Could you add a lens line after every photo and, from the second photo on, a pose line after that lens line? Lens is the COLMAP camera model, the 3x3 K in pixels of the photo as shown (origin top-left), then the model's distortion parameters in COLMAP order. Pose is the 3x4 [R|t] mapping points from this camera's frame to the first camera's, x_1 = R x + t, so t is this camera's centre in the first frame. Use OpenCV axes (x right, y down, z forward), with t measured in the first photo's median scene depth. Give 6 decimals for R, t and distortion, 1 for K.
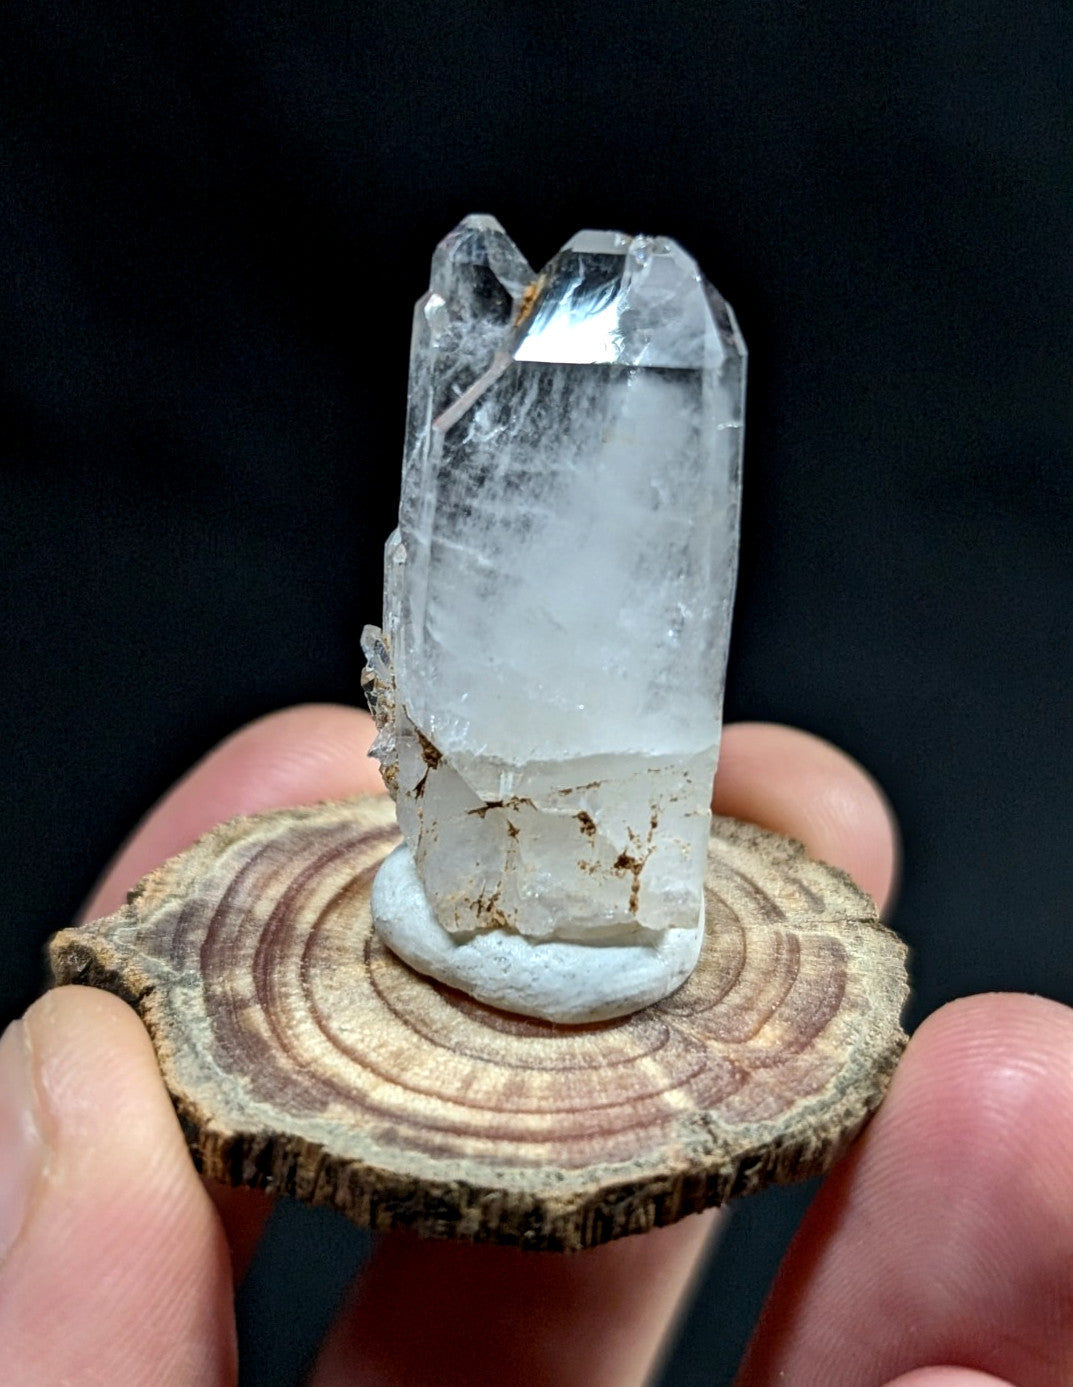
lens RADIAL K [[2187.9, 0, 540.3], [0, 2187.9, 662.9], [0, 0, 1]] dist [0.028259, -0.057467]
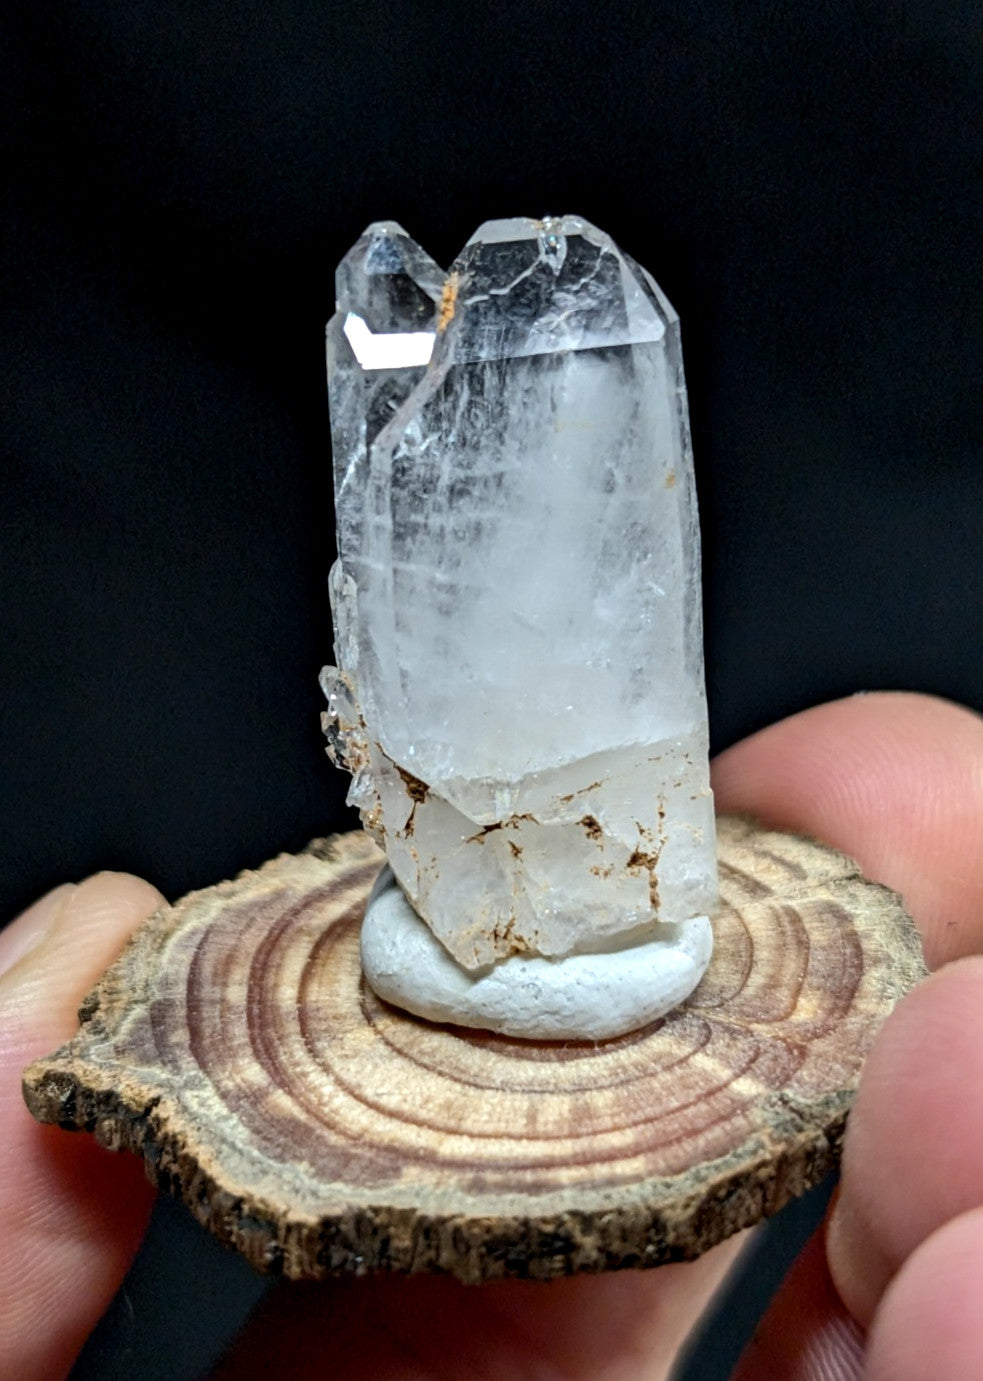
lens RADIAL K [[2683.1, 0, 488.1], [0, 2683.1, 636.7], [0, 0, 1]] dist [0.009548, 0.266939]
pose [[0.966240, -0.183023, 0.181334, -0.220849], [0.187344, 0.982271, -0.006842, -0.009041], [-0.176866, 0.040583, 0.983398, -0.150679]]
